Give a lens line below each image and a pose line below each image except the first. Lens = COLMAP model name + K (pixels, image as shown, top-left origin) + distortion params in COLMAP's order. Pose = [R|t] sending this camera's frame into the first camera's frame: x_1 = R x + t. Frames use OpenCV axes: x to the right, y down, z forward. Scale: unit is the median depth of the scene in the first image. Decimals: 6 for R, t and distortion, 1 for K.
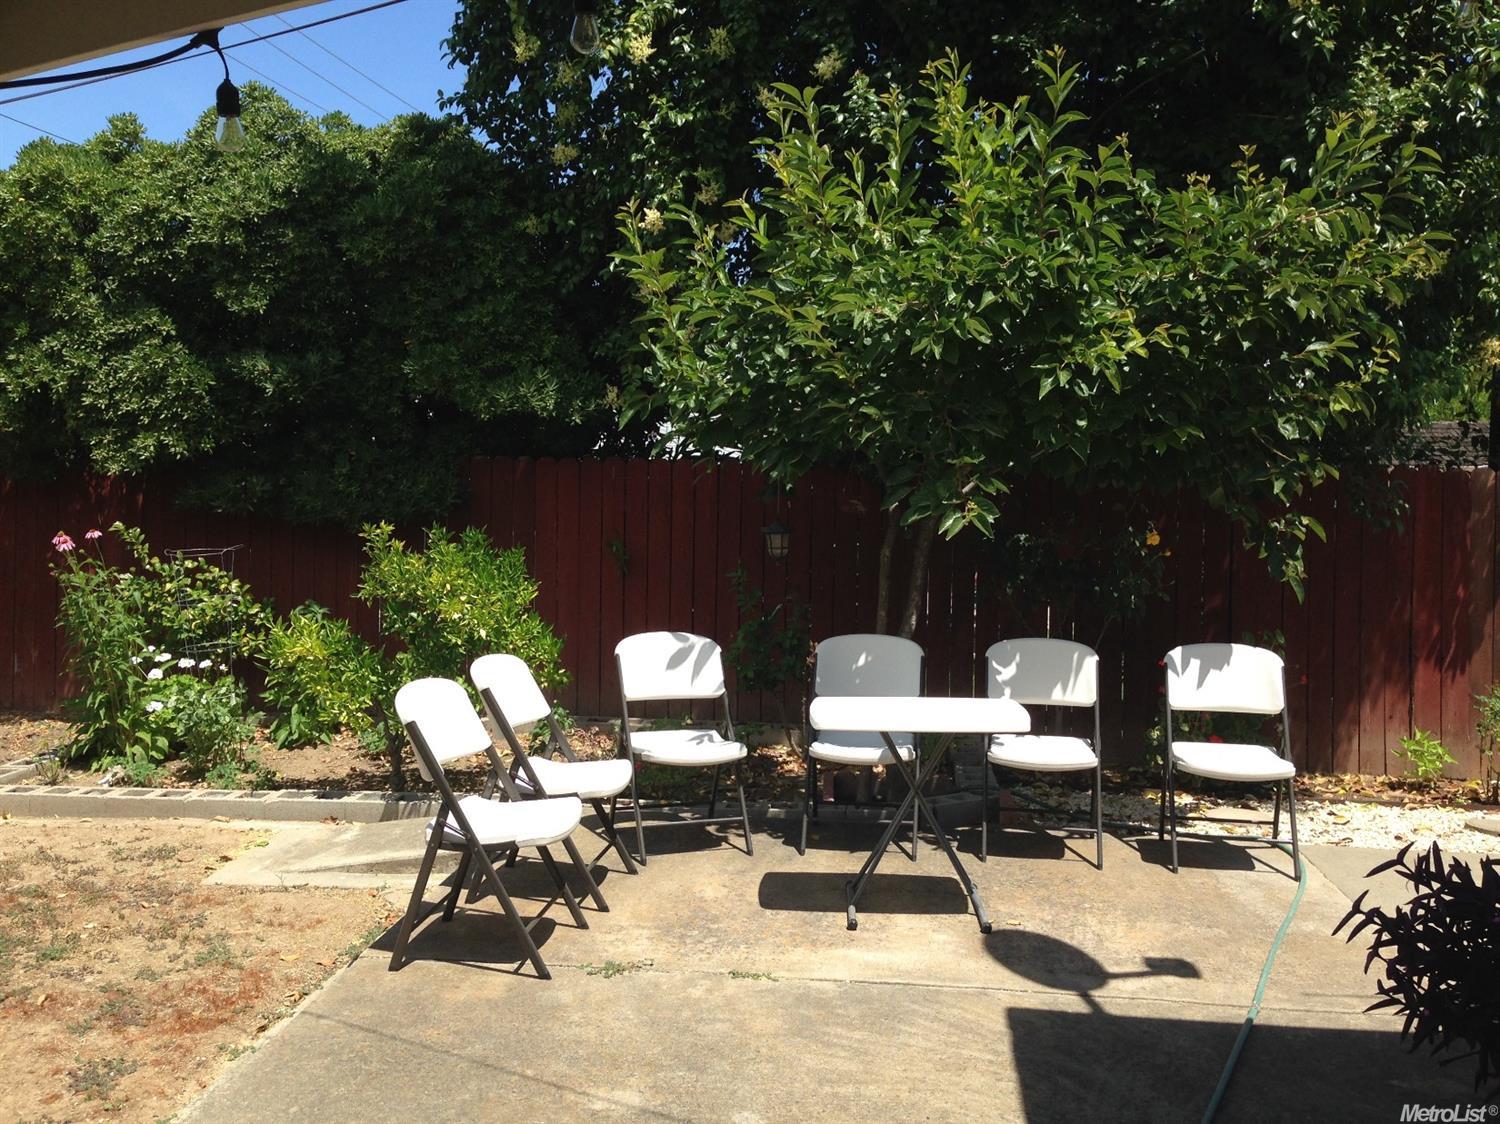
lens RADIAL K [[1366.8, 0, 755.8], [0, 1366.8, 558.3], [0, 0, 1]] dist [0.067314, -0.075976]
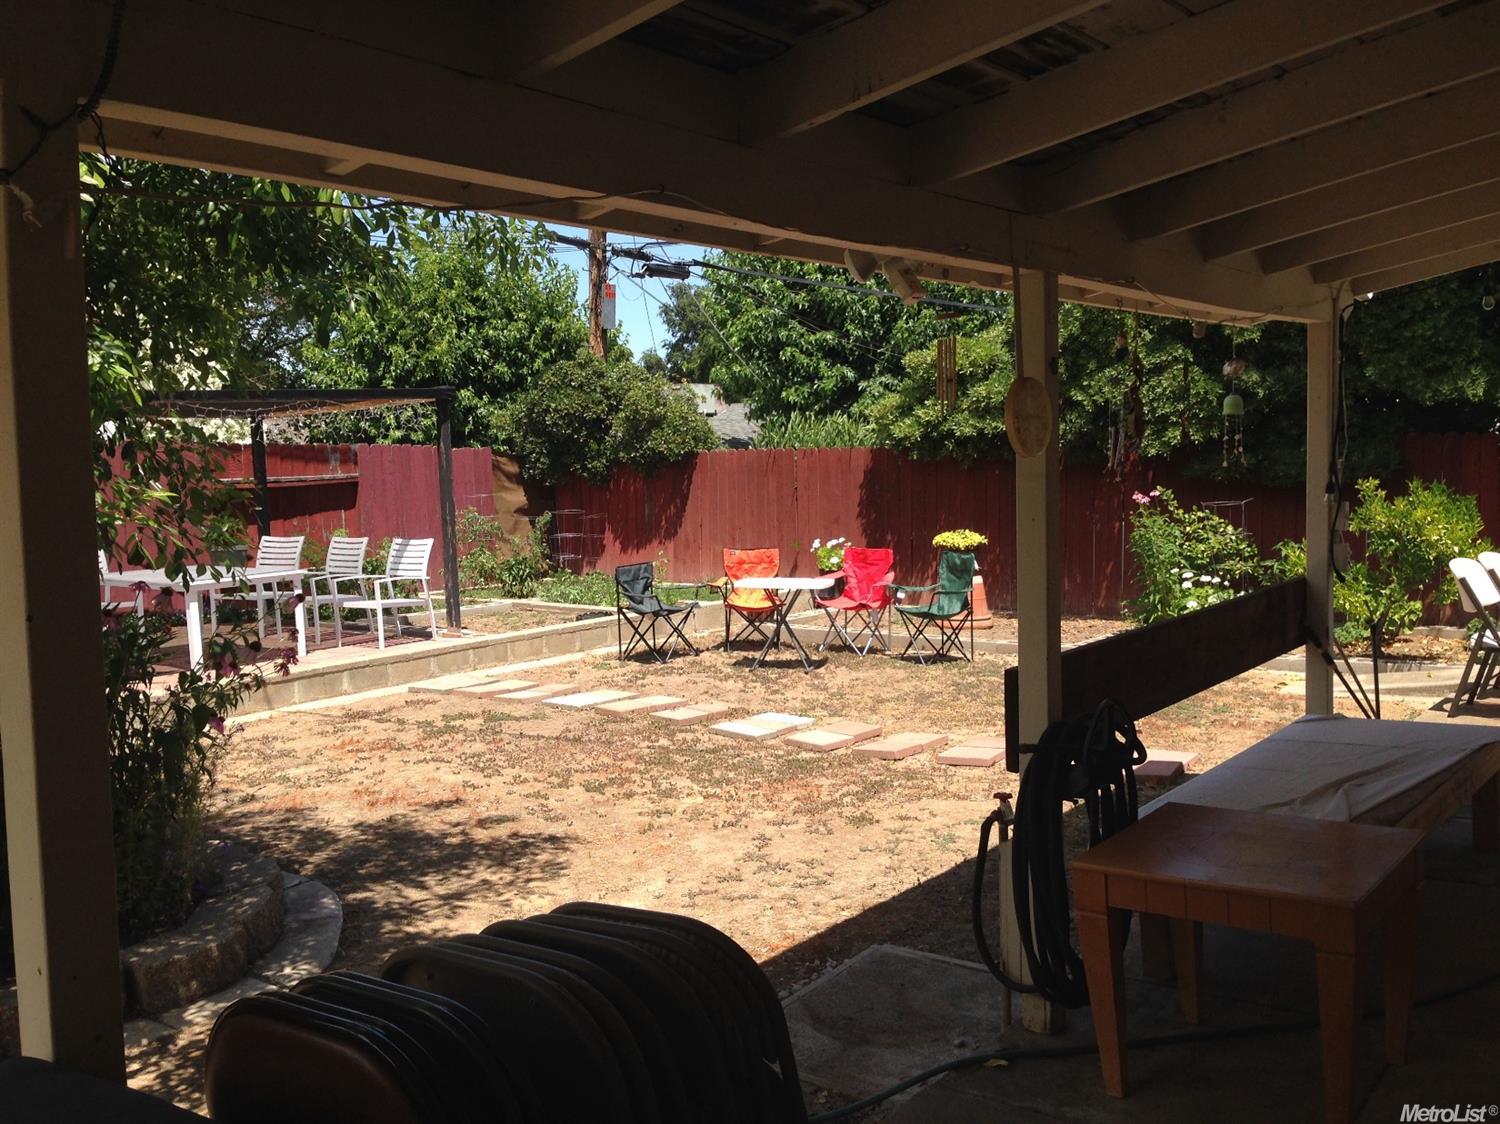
lens RADIAL K [[1366.8, 0, 755.8], [0, 1366.8, 558.3], [0, 0, 1]] dist [0.067314, -0.075976]
pose [[0.857818, 0.006514, -0.513913, -0.059918], [-0.003425, 0.999970, 0.006959, 0.043847], [0.513942, -0.004209, 0.857814, -0.530367]]
